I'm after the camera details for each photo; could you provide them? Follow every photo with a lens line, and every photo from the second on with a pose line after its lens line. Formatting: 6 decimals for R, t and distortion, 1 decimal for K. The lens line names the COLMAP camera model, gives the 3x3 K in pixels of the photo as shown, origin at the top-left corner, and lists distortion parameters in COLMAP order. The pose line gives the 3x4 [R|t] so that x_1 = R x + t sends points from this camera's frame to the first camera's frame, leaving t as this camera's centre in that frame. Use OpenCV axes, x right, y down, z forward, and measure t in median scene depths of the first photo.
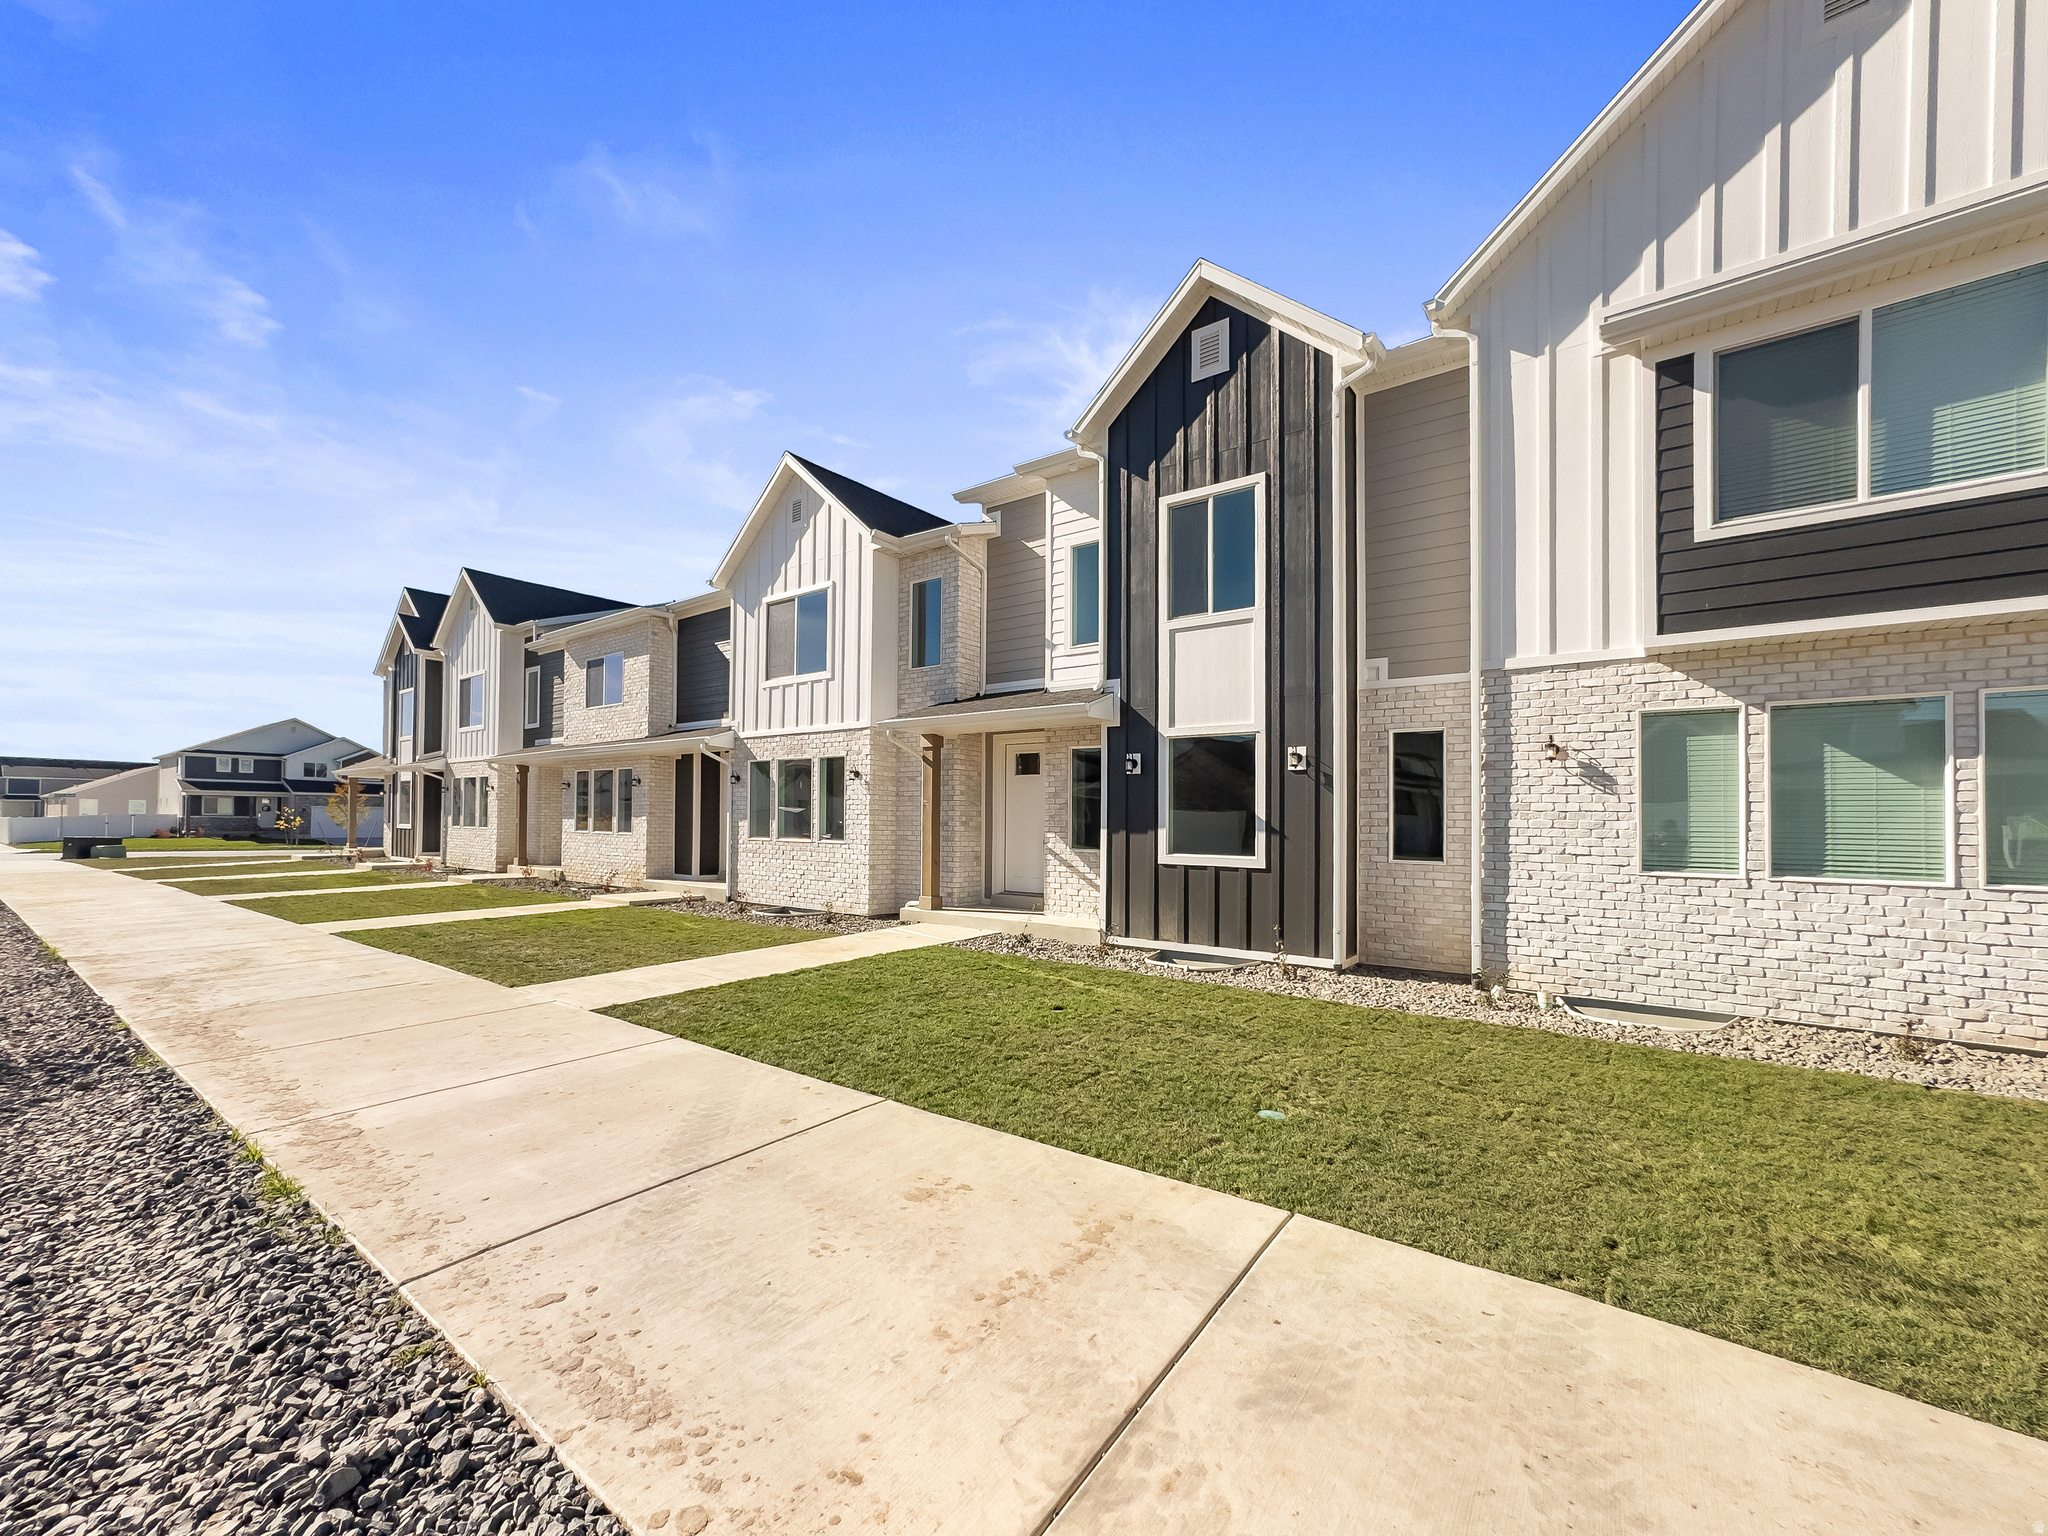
lens RADIAL K [[825.8, 0, 1024.4], [0, 825.8, 812.4], [0, 0, 1]] dist [-0.017702, 0.005504]
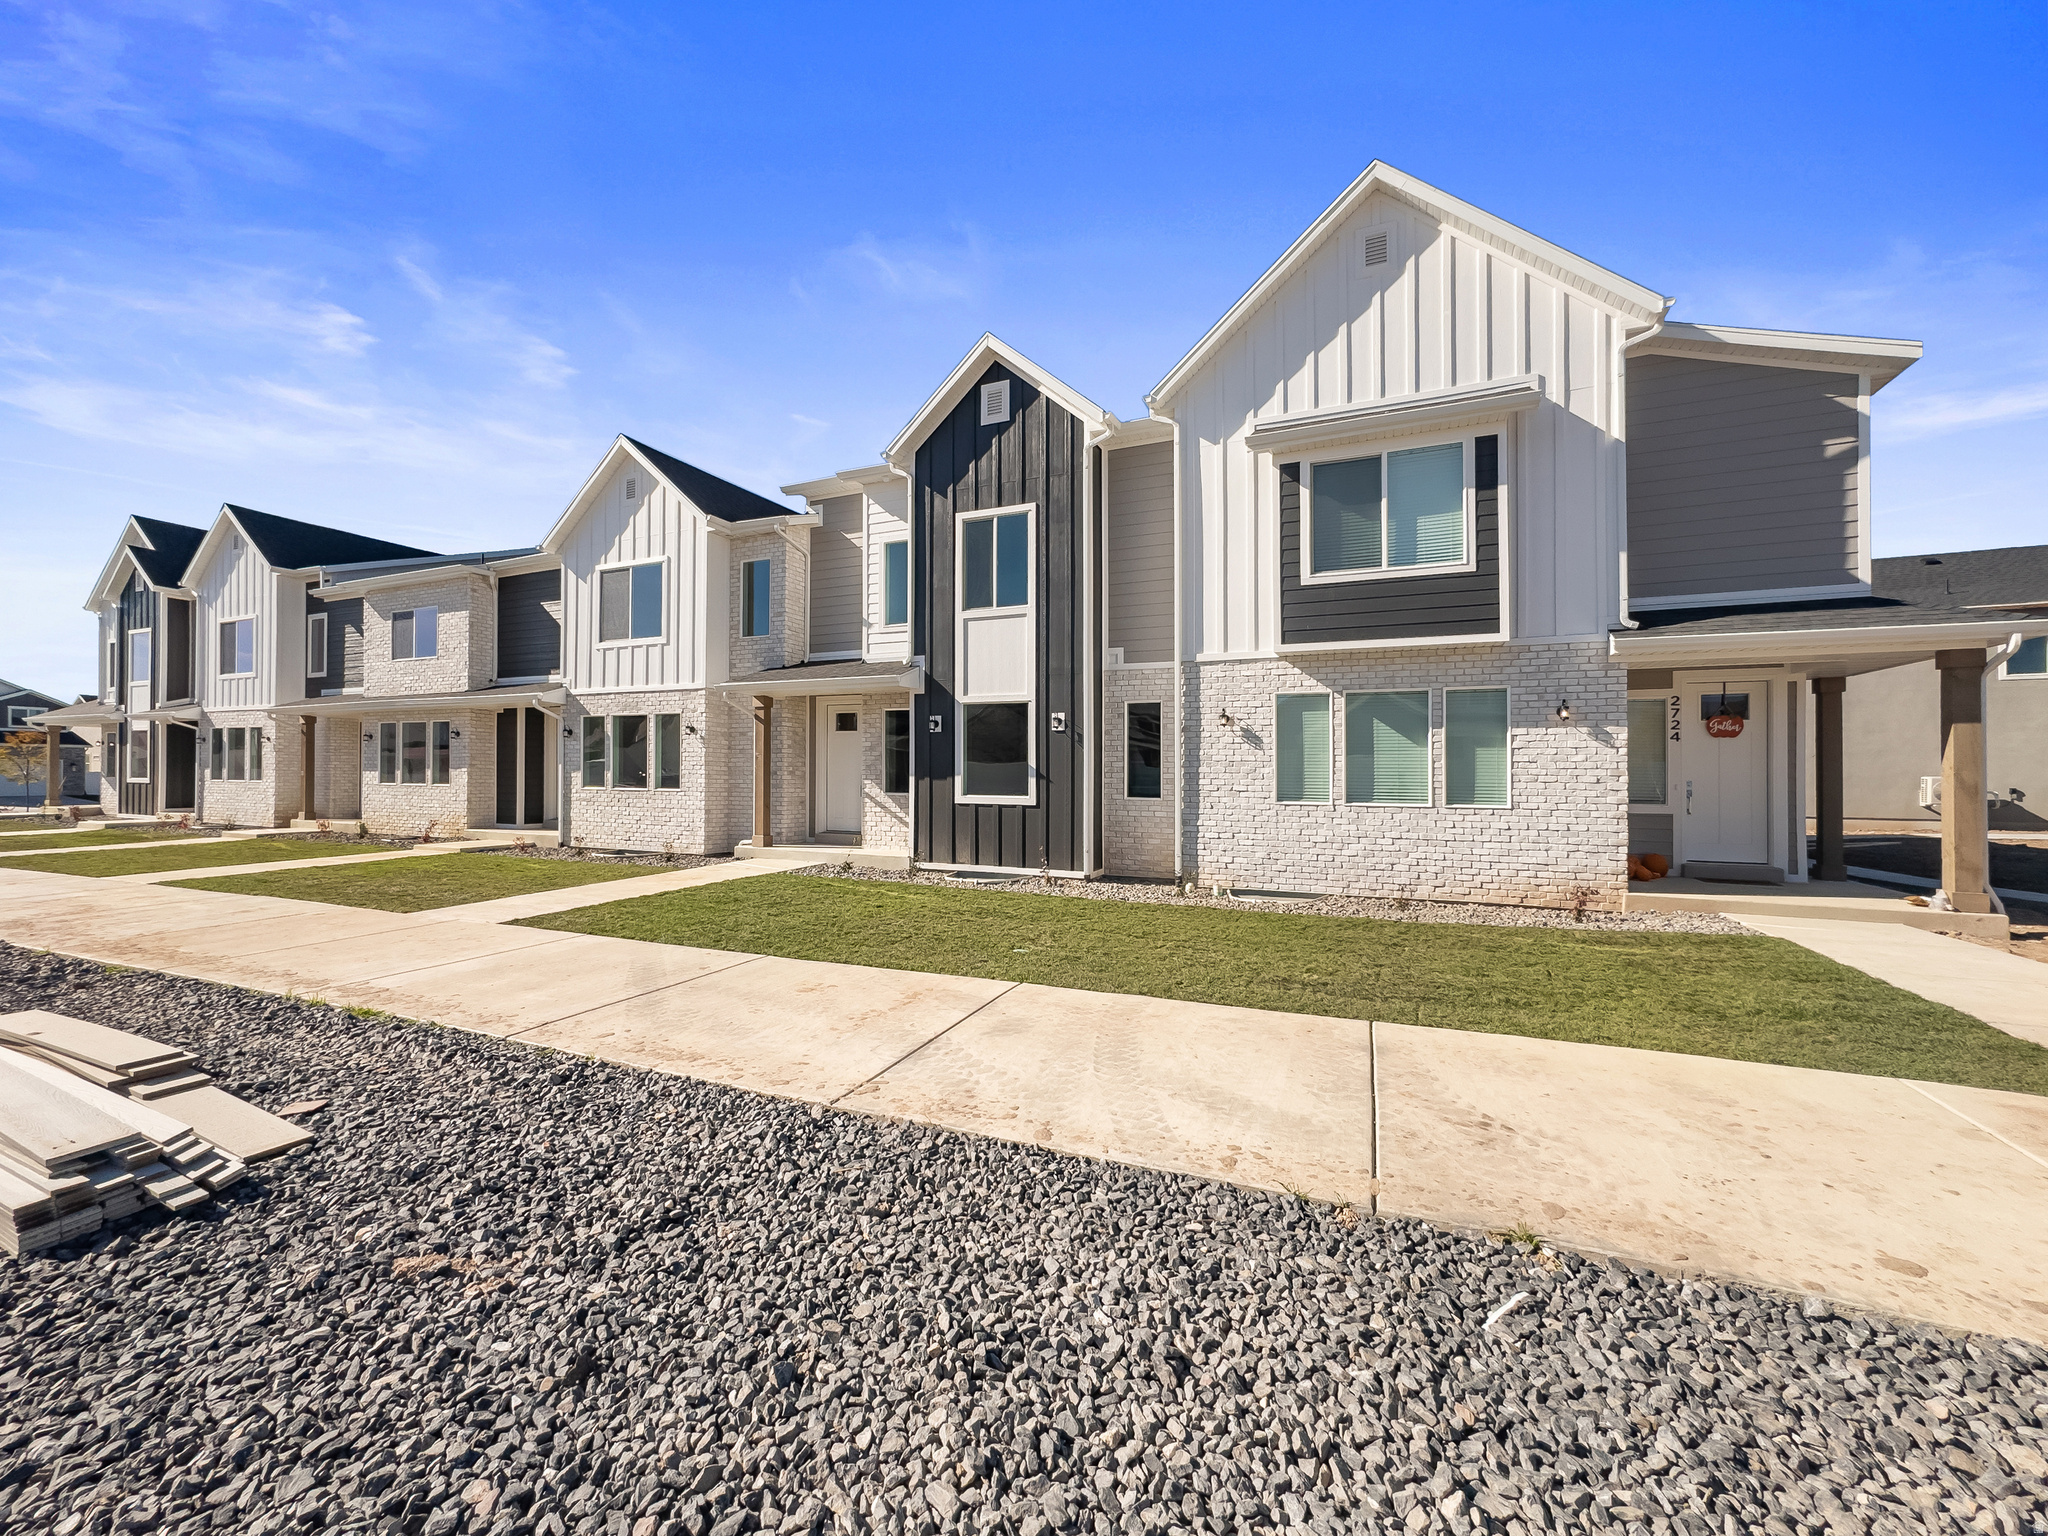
lens RADIAL K [[825.8, 0, 1010.9], [0, 825.8, 772.1], [0, 0, 1]] dist [-0.017702, 0.005504]
pose [[0.976217, -0.003466, 0.216767, -0.031769], [0.001512, 0.999957, 0.009176, 0.003091], [-0.216790, -0.008630, 0.976180, -0.277973]]
